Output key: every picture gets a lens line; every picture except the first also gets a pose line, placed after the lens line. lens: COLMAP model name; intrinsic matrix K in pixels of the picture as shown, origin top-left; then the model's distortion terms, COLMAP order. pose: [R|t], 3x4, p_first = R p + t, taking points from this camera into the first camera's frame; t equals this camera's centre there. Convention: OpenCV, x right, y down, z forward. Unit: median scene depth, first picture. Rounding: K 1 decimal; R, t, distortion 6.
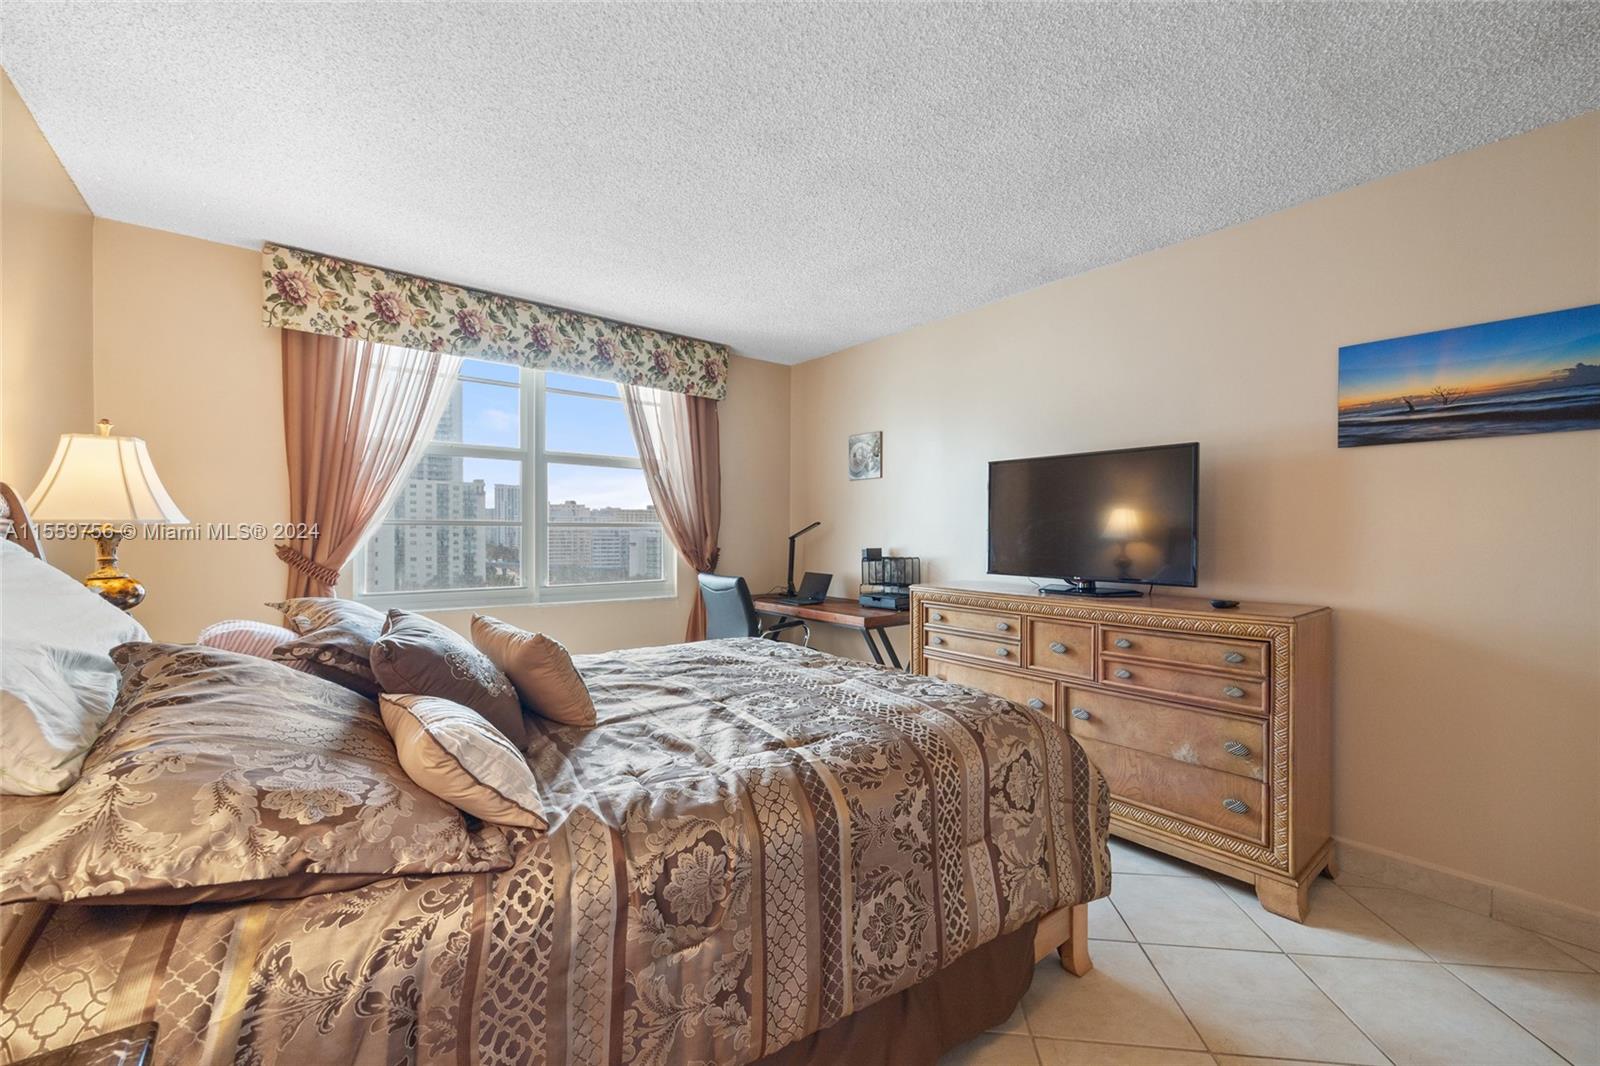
lens RADIAL K [[653.7, 0, 801.6], [0, 653.7, 535.3], [0, 0, 1]] dist [0.001903, 0.000202]
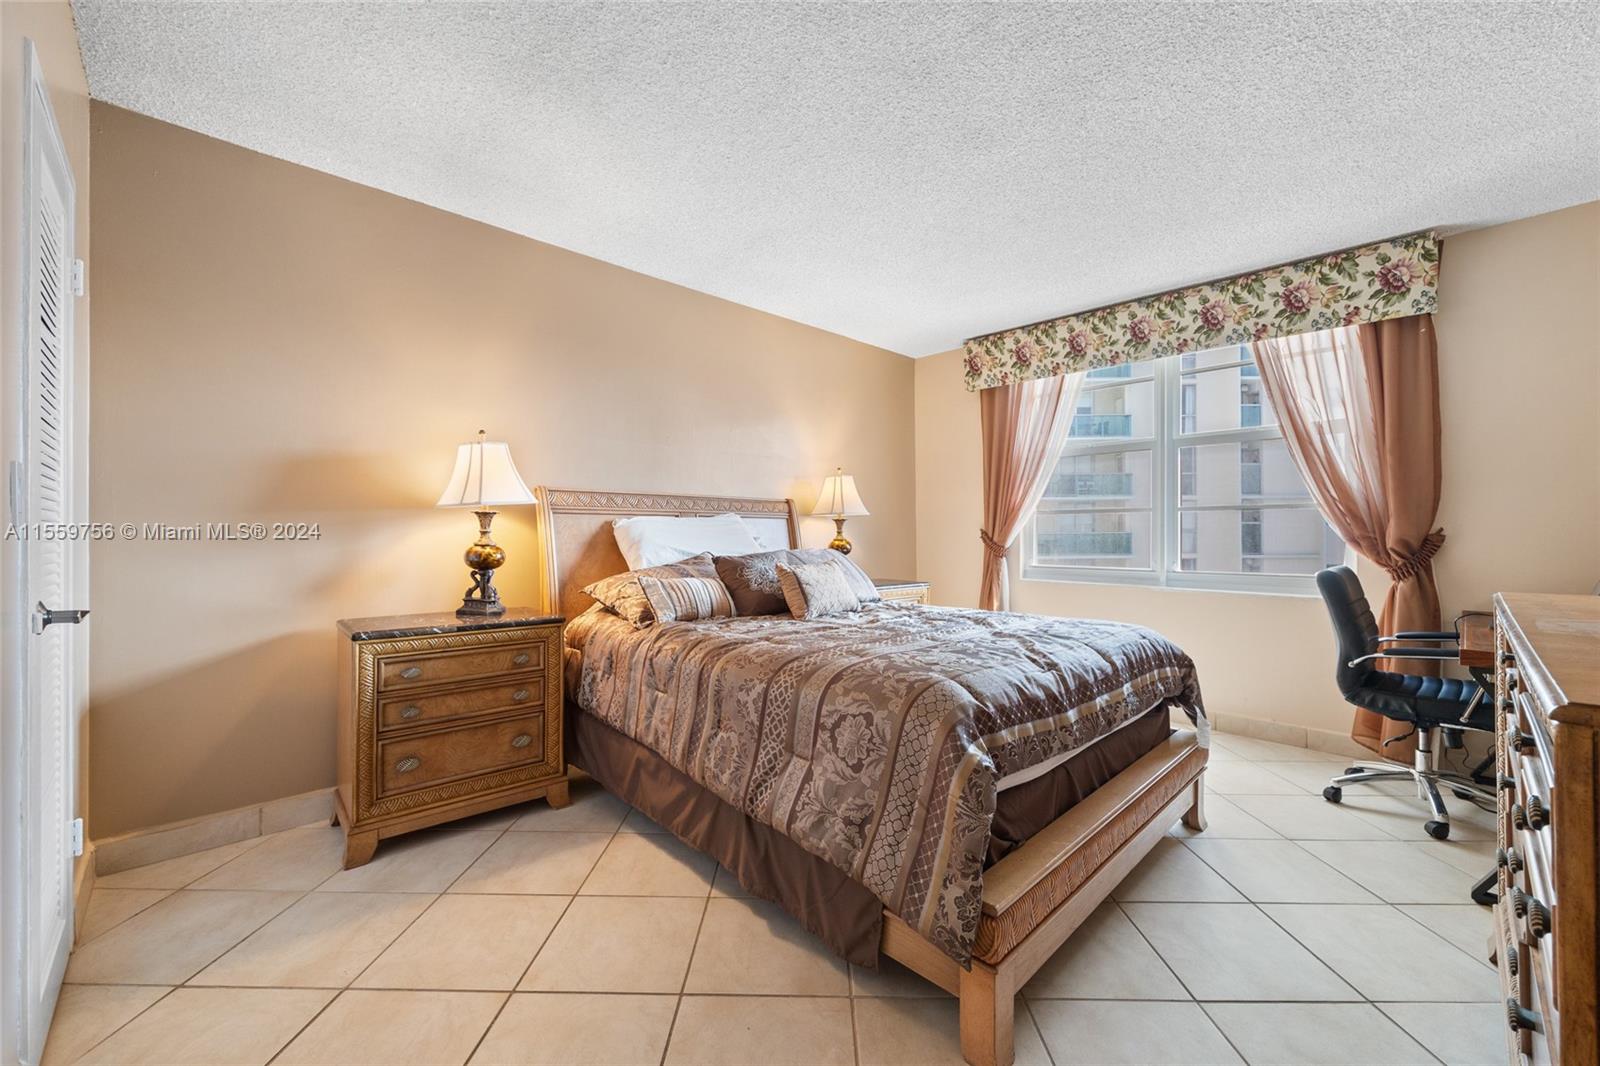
lens RADIAL K [[653.7, 0, 800.8], [0, 653.7, 530.8], [0, 0, 1]] dist [0.001903, 0.000202]
pose [[0.078268, -0.009864, -0.996884, 0.674062], [-0.005402, 0.999932, -0.010318, 0.035814], [0.996918, 0.006193, 0.078209, 0.425033]]
